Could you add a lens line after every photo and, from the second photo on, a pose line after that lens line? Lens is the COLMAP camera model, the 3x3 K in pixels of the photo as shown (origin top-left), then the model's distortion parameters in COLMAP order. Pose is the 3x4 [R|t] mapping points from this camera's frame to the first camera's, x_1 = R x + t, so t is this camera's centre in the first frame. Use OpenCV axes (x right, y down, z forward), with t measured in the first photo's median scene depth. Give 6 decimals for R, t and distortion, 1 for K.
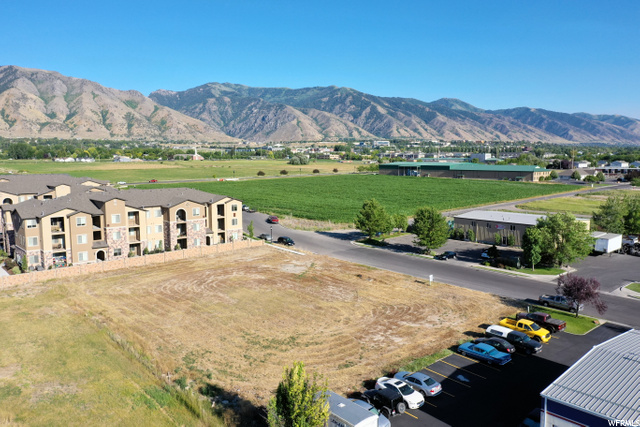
lens RADIAL K [[504.5, 0, 317.9], [0, 504.5, 211.3], [0, 0, 1]] dist [-0.004808, 0.002489]
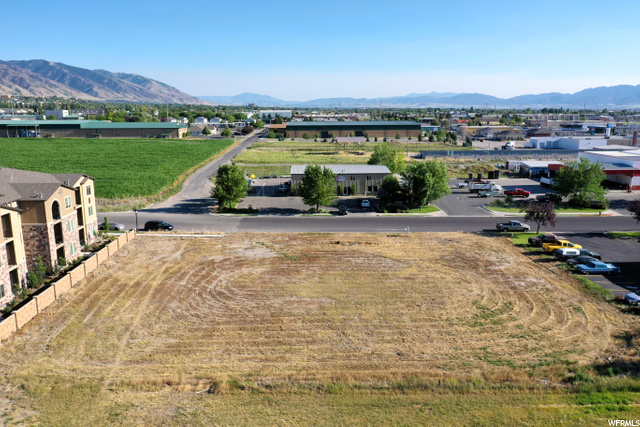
lens RADIAL K [[504.5, 0, 319.8], [0, 504.5, 214.0], [0, 0, 1]] dist [-0.004808, 0.002489]
pose [[0.643372, -0.154073, 0.749889, -0.757598], [0.086814, 0.987903, 0.128493, -0.056104], [-0.760615, -0.017568, 0.648965, 0.513579]]
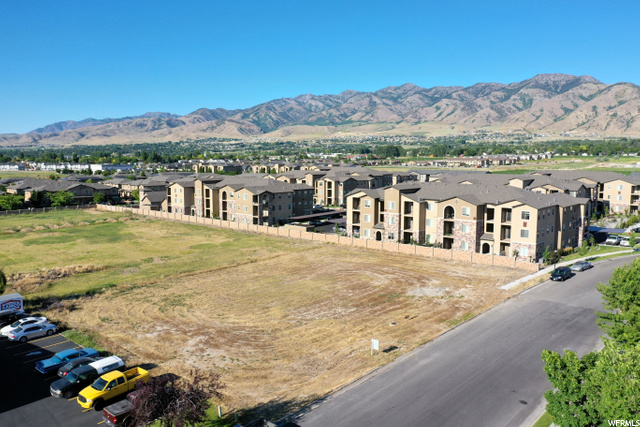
lens RADIAL K [[504.5, 0, 320.1], [0, 504.5, 212.5], [0, 0, 1]] dist [-0.004808, 0.002489]
pose [[0.105768, 0.116598, -0.987531, 0.890767], [-0.113435, 0.988034, 0.104508, -0.089170], [0.987900, 0.100967, 0.117728, 0.947261]]
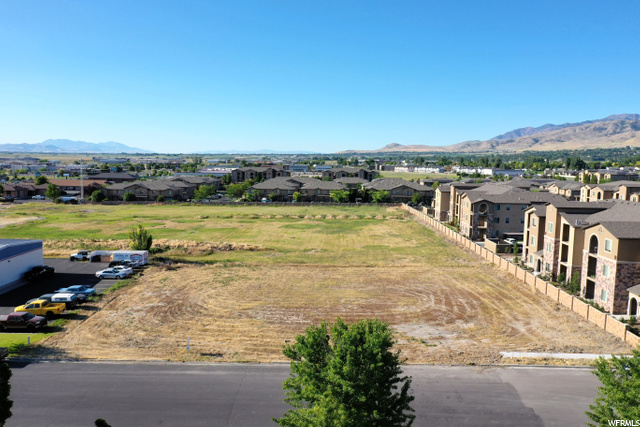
lens RADIAL K [[504.5, 0, 318.0], [0, 504.5, 213.2], [0, 0, 1]] dist [-0.004808, 0.002489]
pose [[-0.675366, 0.075938, -0.733563, 0.621934], [-0.094377, 0.977607, 0.188091, -0.170194], [0.731419, 0.196262, -0.653076, 1.662439]]
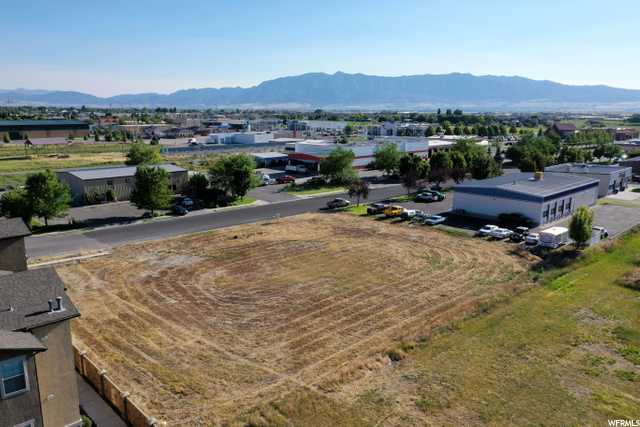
lens RADIAL K [[504.5, 0, 319.4], [0, 504.5, 212.1], [0, 0, 1]] dist [-0.004808, 0.002489]
pose [[-0.040991, -0.196966, 0.979553, -1.001572], [0.108739, 0.973674, 0.200335, -0.106035], [-0.993225, 0.114728, -0.018494, 1.037184]]
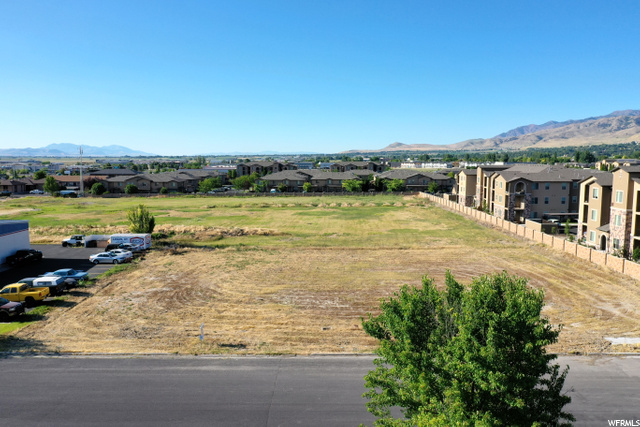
lens RADIAL K [[504.5, 0, 318.1], [0, 504.5, 213.9], [0, 0, 1]] dist [-0.004808, 0.002489]
pose [[-0.679326, 0.084929, -0.728906, 0.543771], [-0.079933, 0.978807, 0.188542, -0.081728], [0.729470, 0.186345, -0.658140, 1.534949]]
